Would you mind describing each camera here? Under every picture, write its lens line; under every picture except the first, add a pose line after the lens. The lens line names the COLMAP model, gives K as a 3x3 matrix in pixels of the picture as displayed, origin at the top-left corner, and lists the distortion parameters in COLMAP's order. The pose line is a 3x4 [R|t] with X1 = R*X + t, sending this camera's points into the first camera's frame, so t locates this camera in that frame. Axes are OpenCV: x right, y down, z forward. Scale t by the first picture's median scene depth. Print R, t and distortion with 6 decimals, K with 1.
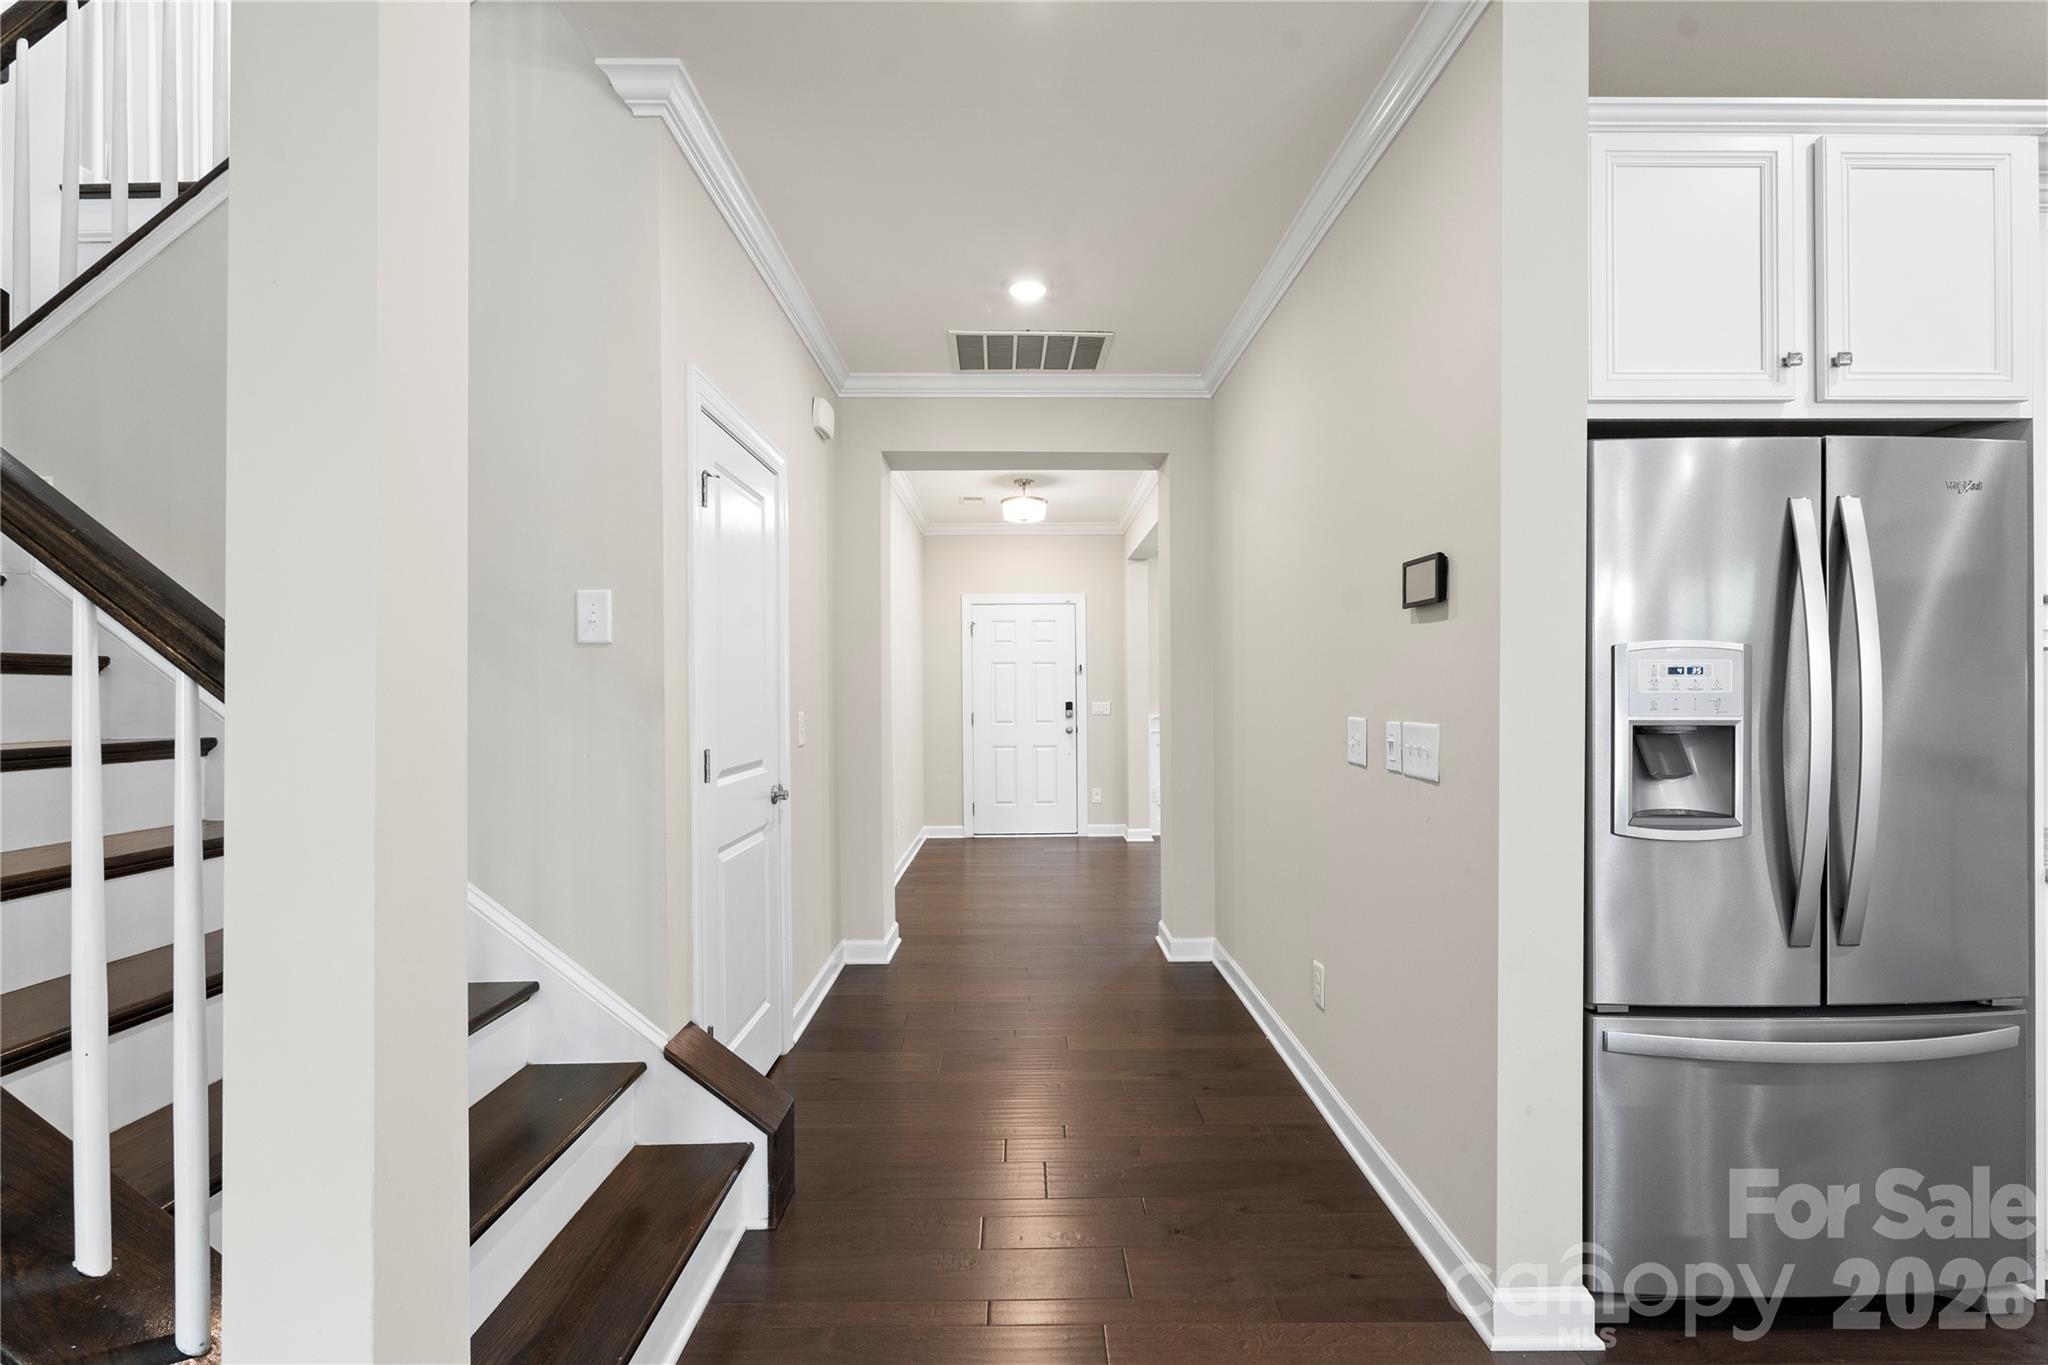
lens RADIAL K [[902.8, 0, 1024.4], [0, 902.8, 685.8], [0, 0, 1]] dist [-0.002118, 0.000488]
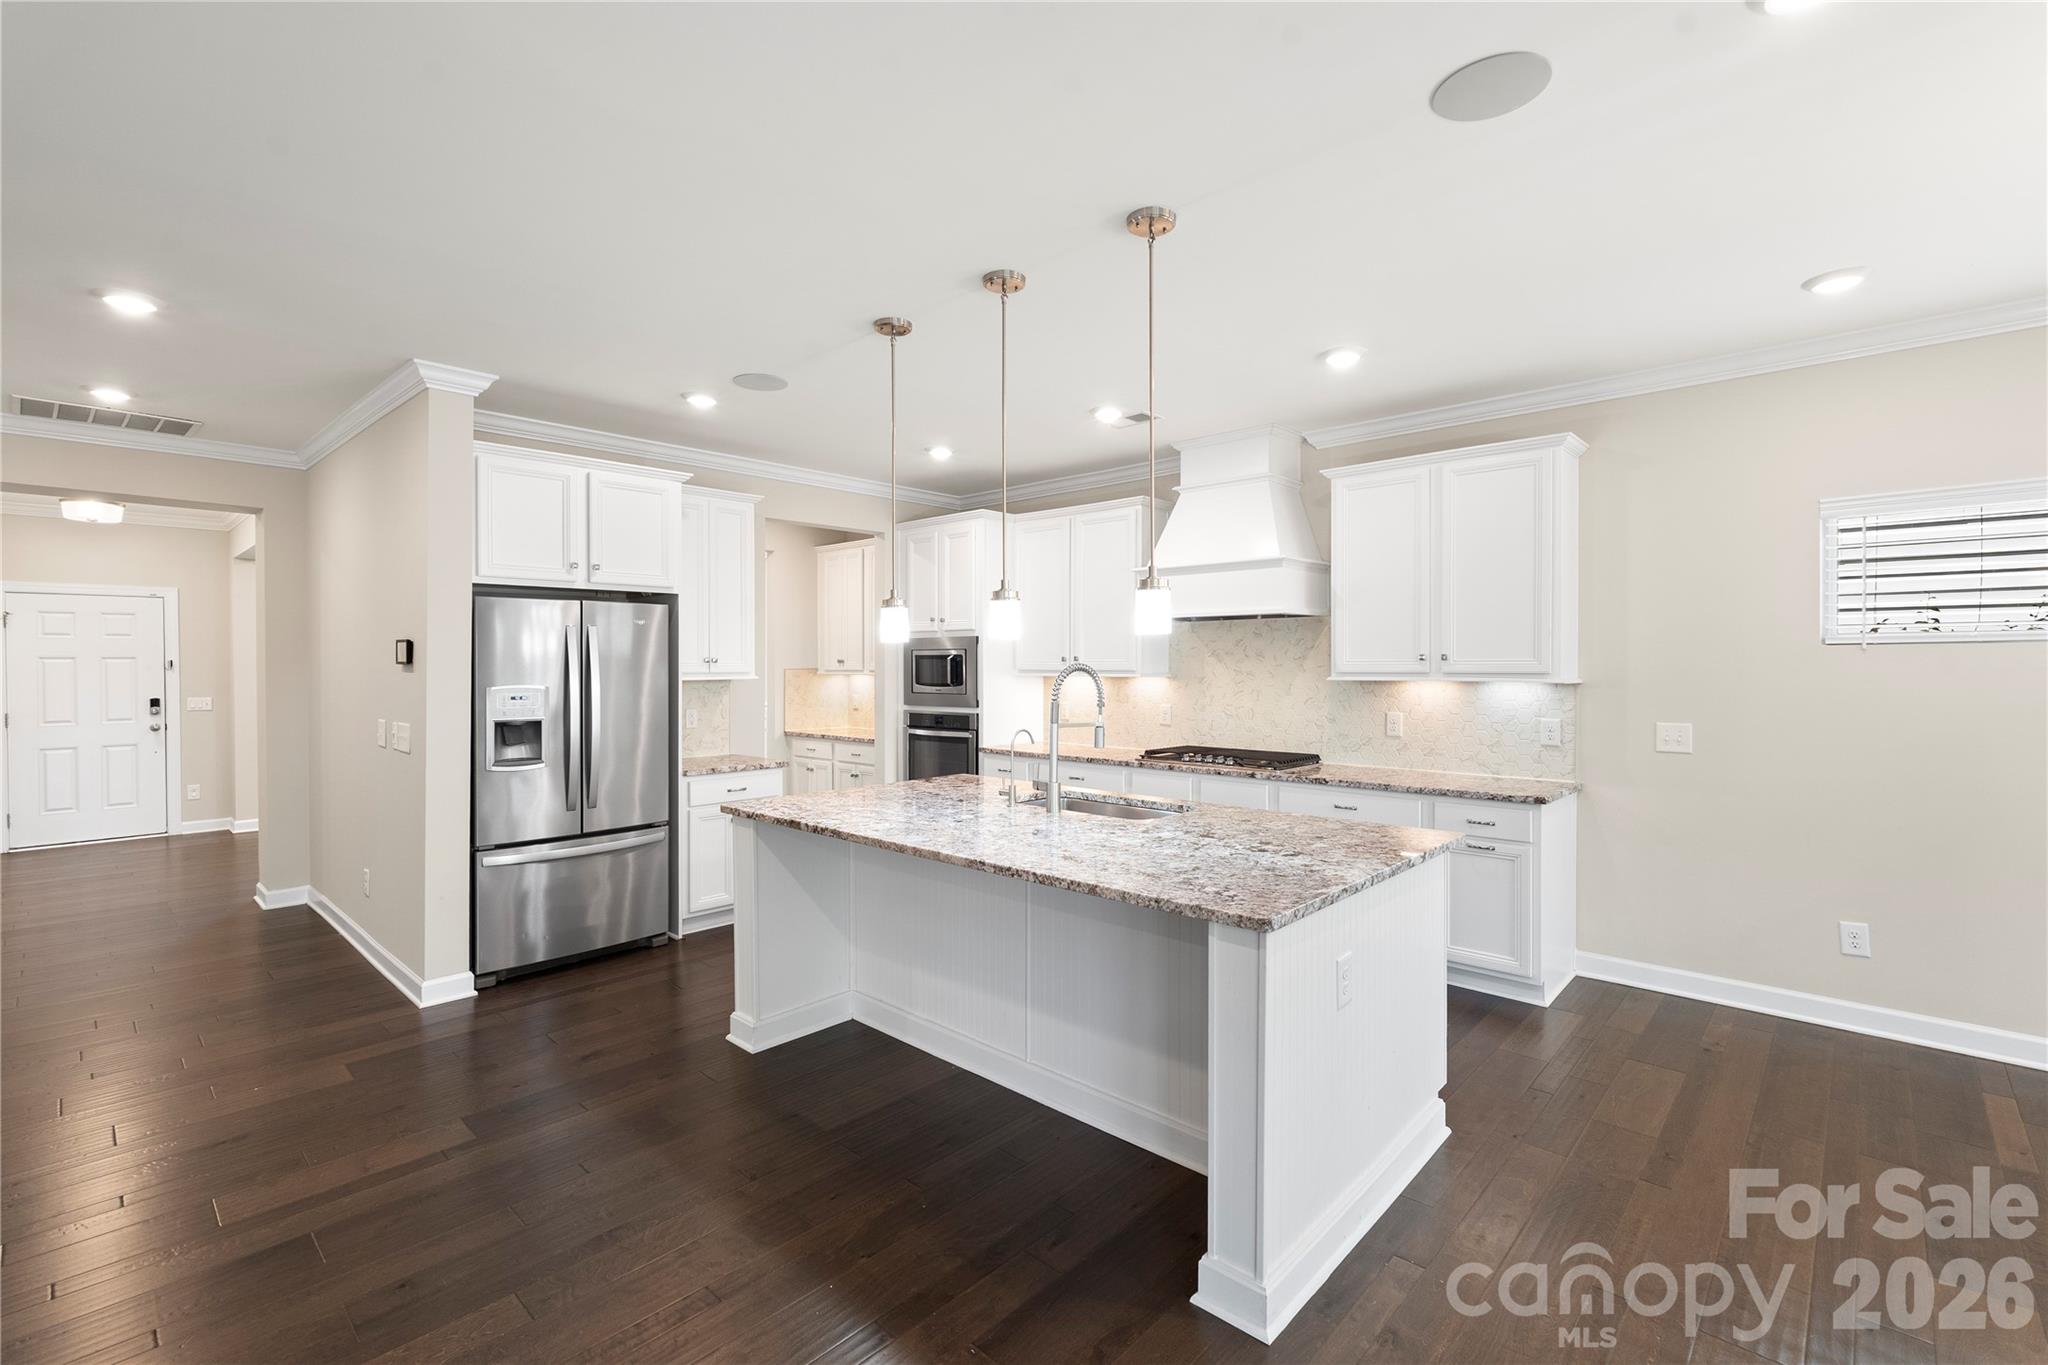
lens RADIAL K [[902.8, 0, 1022.3], [0, 902.8, 669.8], [0, 0, 1]] dist [-0.002118, 0.000488]
pose [[0.686073, -0.002632, 0.727528, -0.067881], [-0.005294, 0.999949, 0.008610, -0.109881], [-0.727514, -0.009759, 0.686024, -1.452594]]
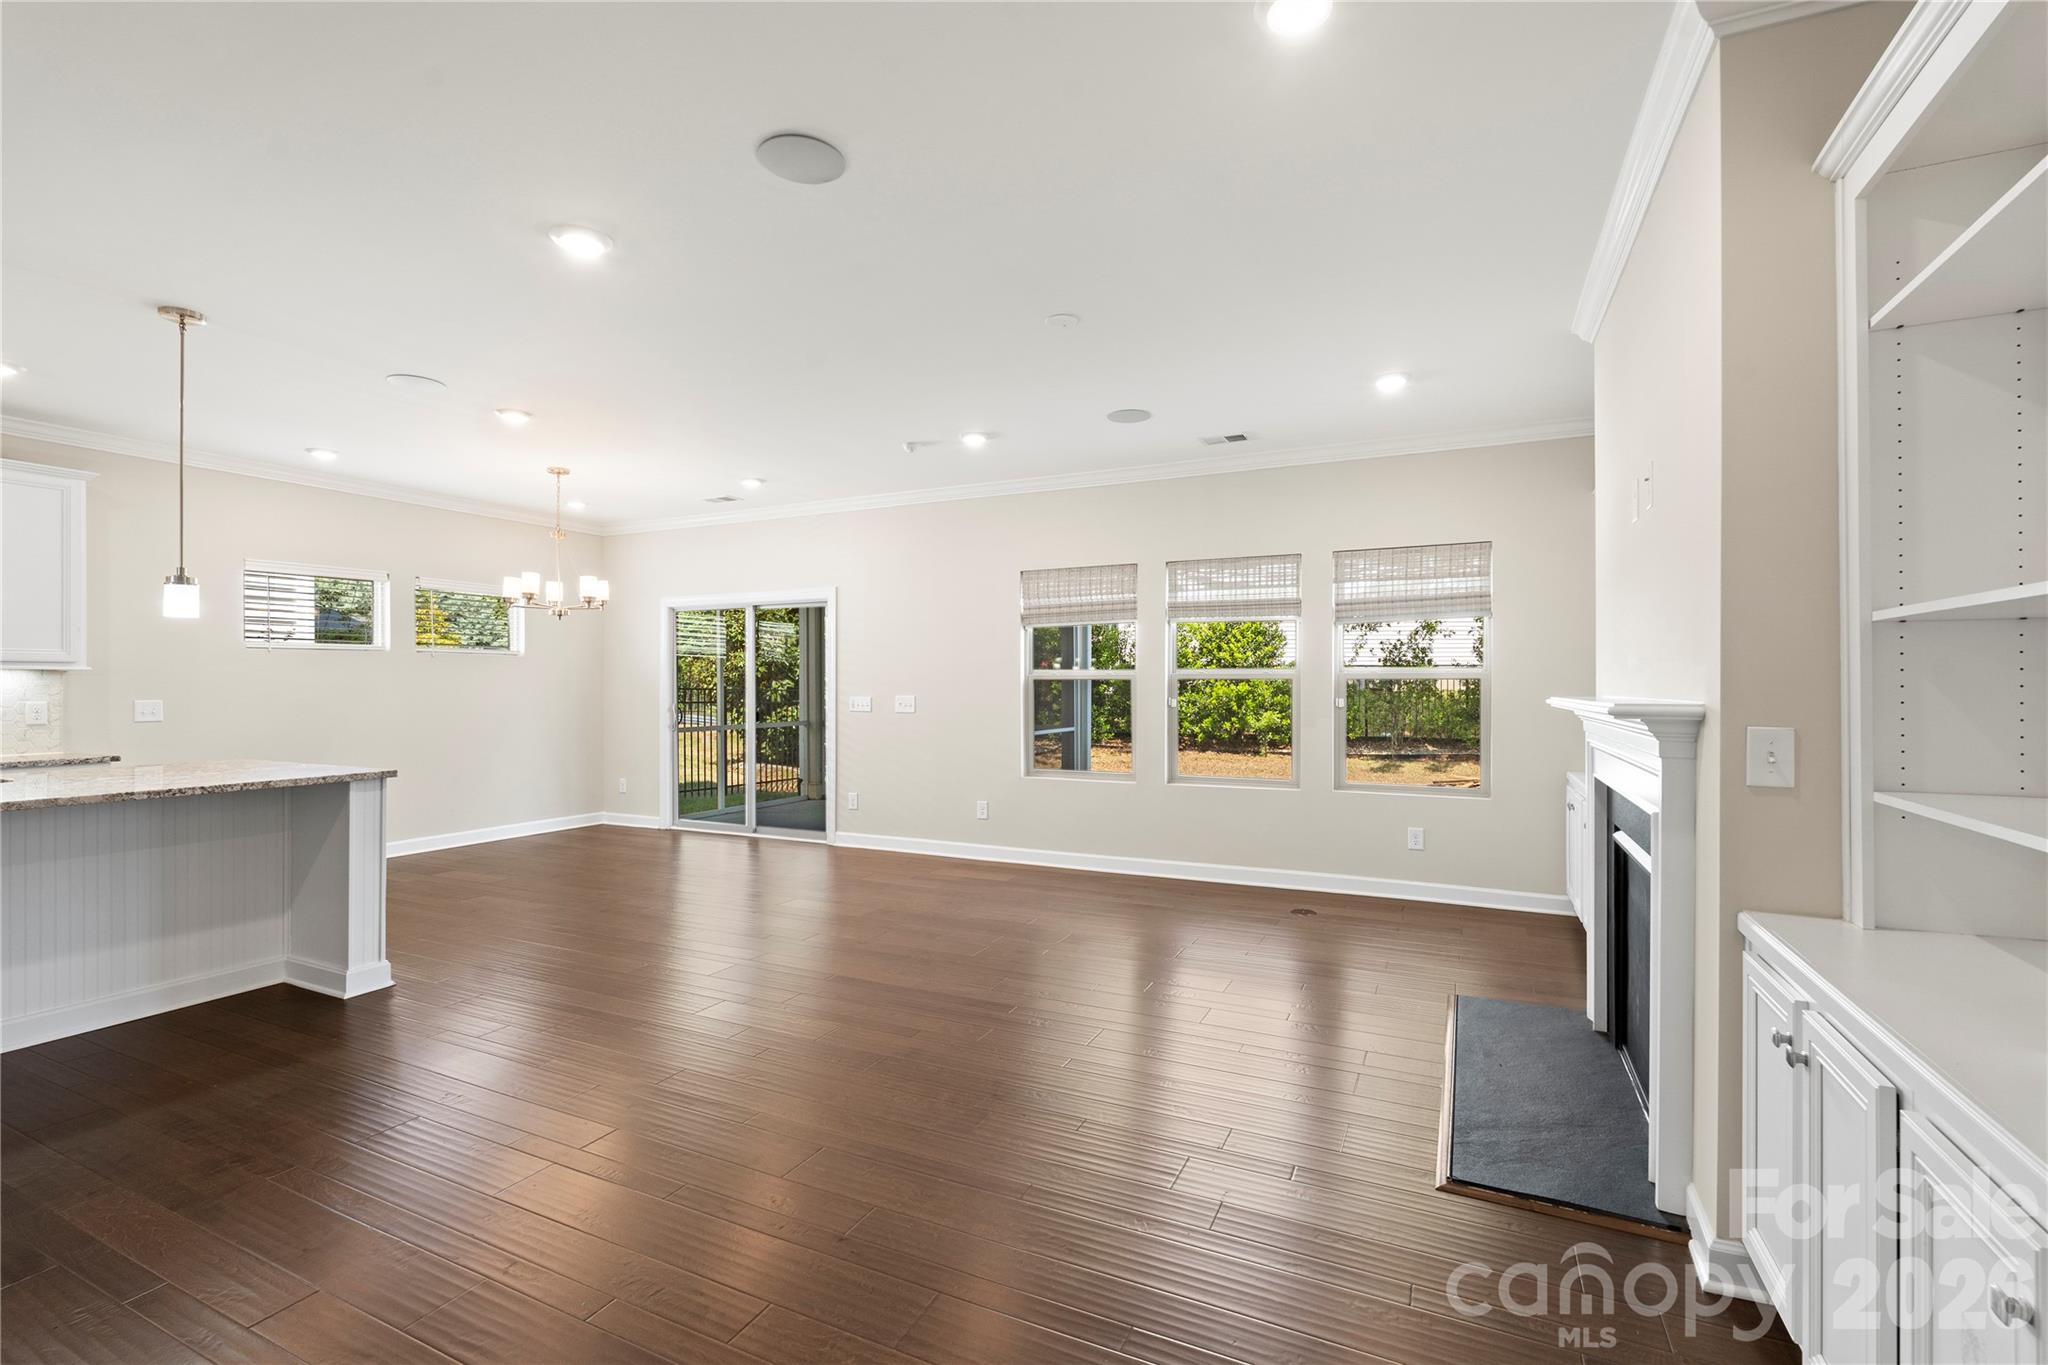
lens RADIAL K [[902.8, 0, 1027.8], [0, 902.8, 678.8], [0, 0, 1]] dist [-0.002118, 0.000488]
pose [[-0.897967, 0.009359, 0.439964, -1.319908], [0.003913, 0.999904, -0.013285, 0.004289], [-0.440046, -0.010208, -0.897917, 0.242498]]
